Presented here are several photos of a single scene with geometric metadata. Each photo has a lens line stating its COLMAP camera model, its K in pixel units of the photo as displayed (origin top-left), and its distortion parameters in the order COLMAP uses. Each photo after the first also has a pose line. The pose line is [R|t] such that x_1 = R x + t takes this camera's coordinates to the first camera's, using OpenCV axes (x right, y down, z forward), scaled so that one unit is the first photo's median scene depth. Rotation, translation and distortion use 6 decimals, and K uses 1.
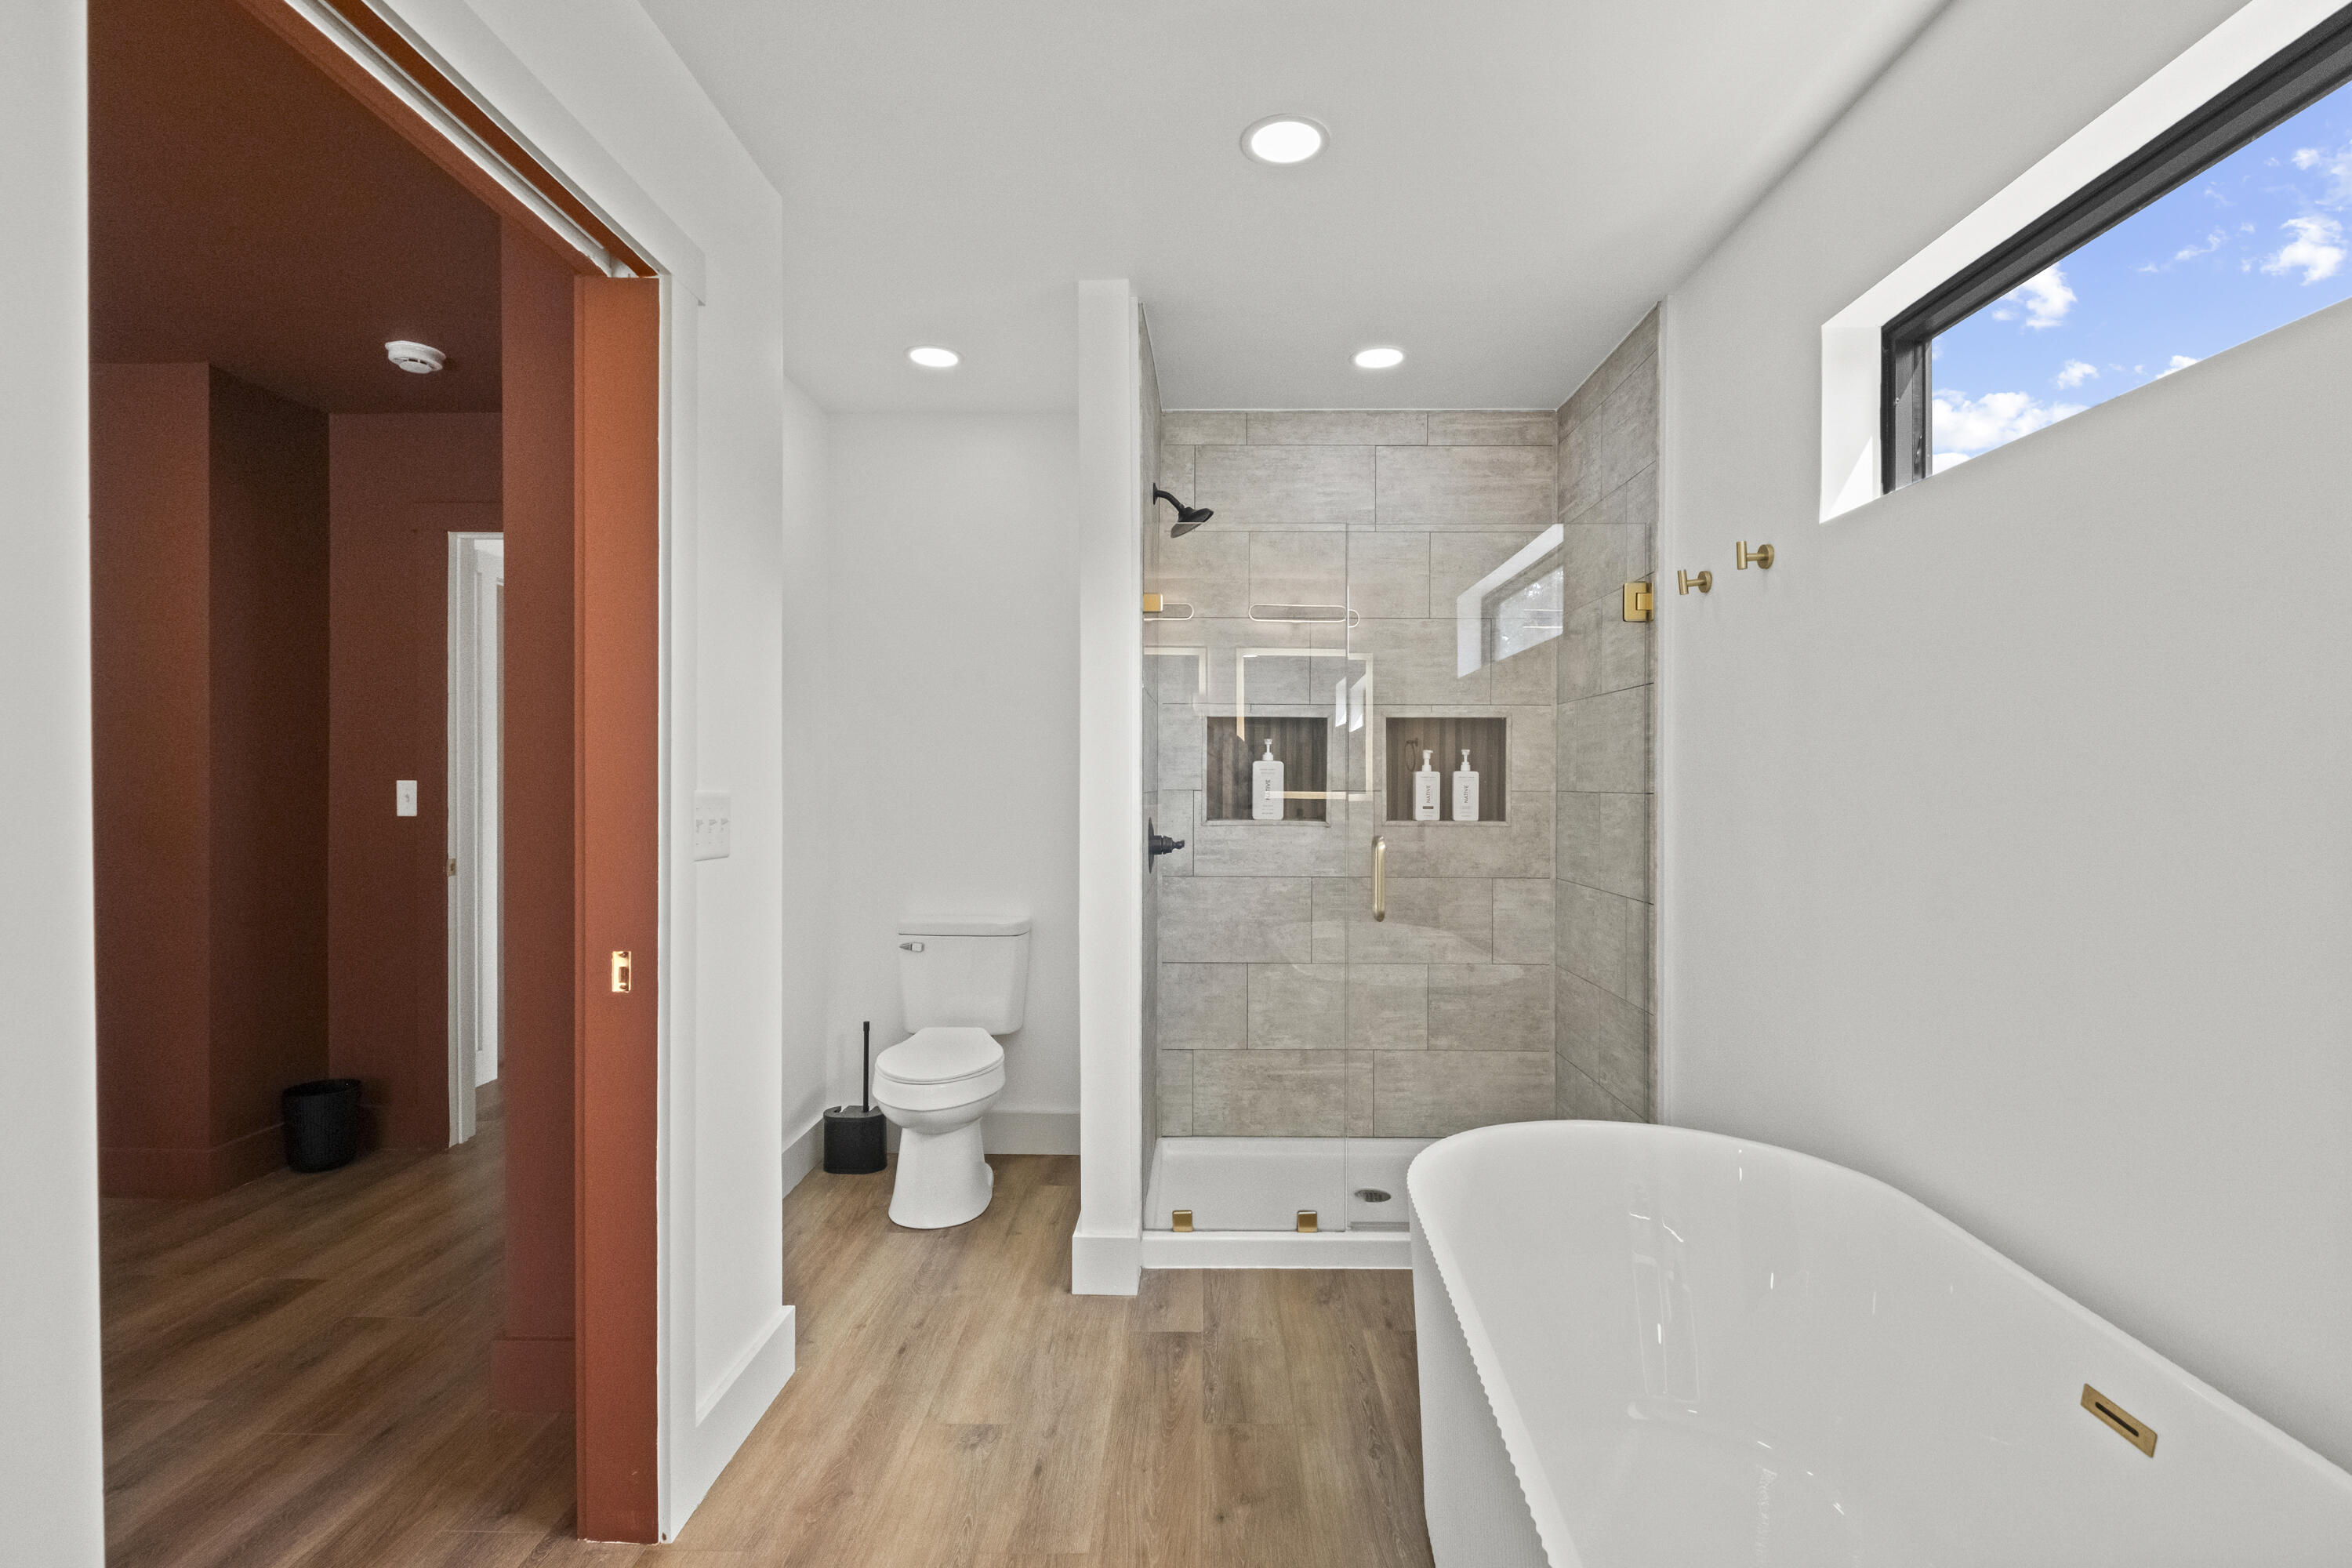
lens RADIAL K [[1075.9, 0, 1177.3], [0, 1075.9, 801.7], [0, 0, 1]] dist [-0.012369, 0.000589]
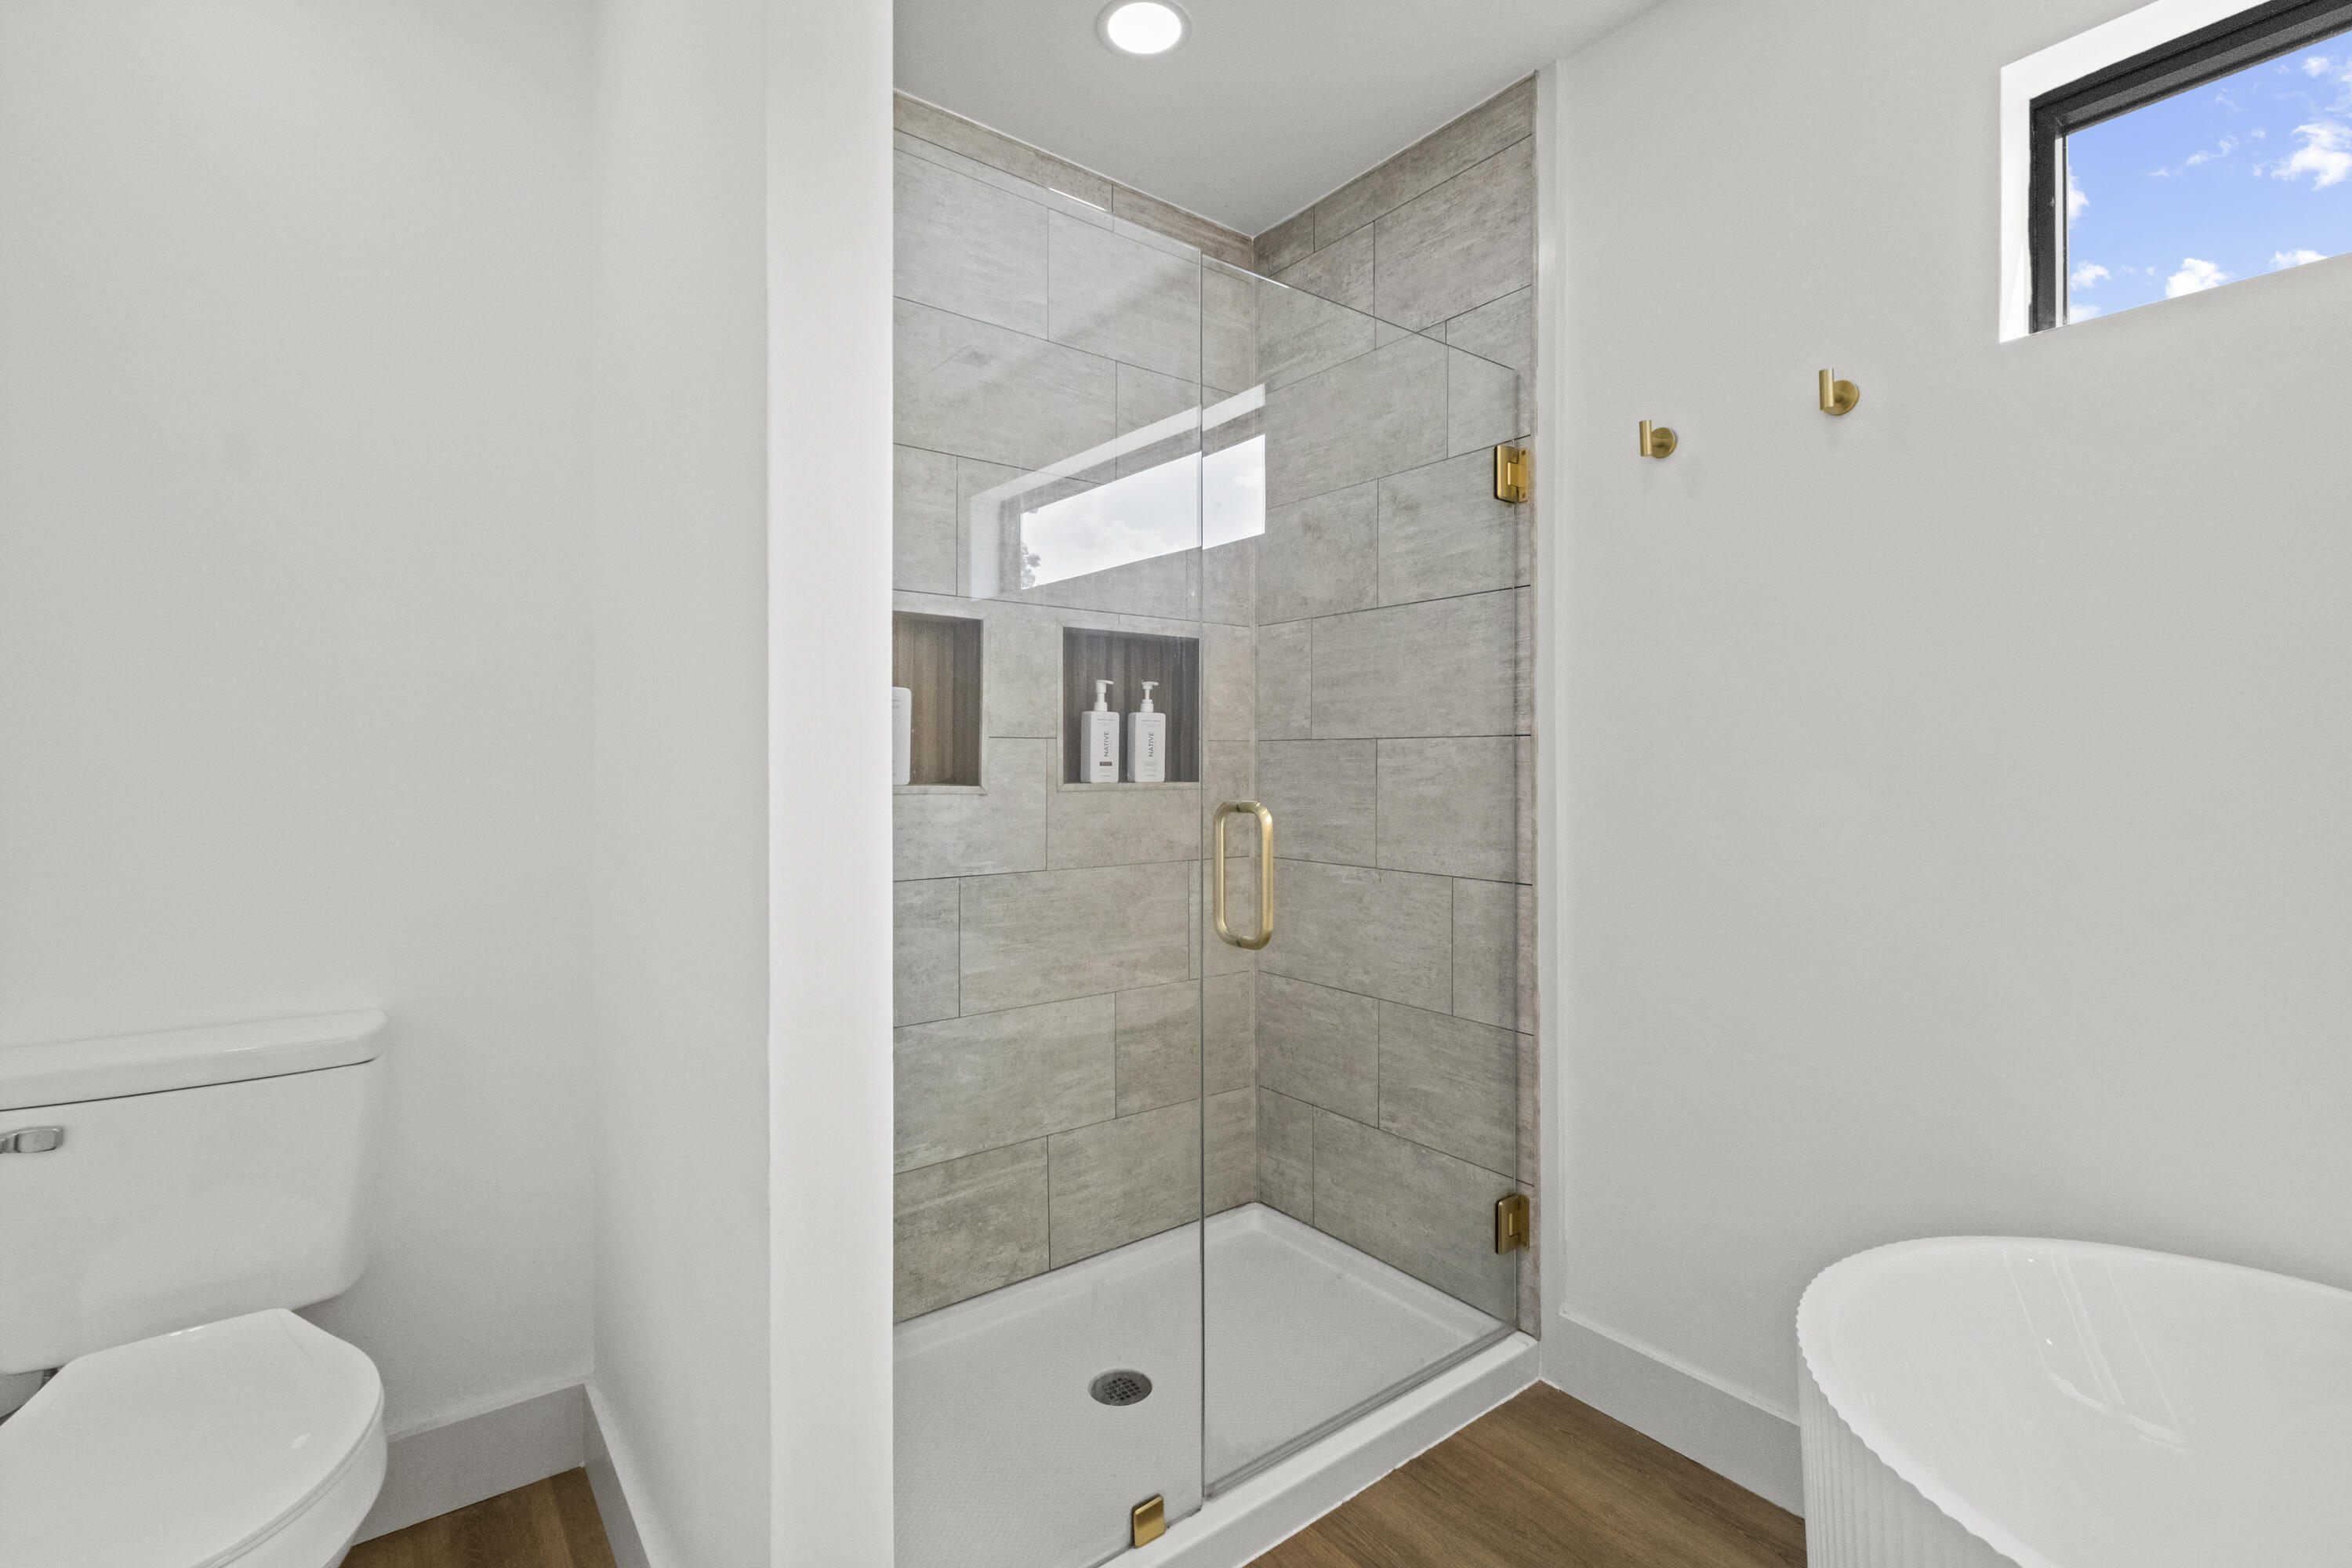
lens RADIAL K [[1047.0, 0, 1169.0], [0, 1047.0, 774.1], [0, 0, 1]] dist [-0.005814, -0.004925]
pose [[0.769375, -0.007059, 0.638758, -0.164192], [0.010185, 0.999947, -0.001216, 0.013532], [-0.638716, 0.007442, 0.769407, 0.466369]]
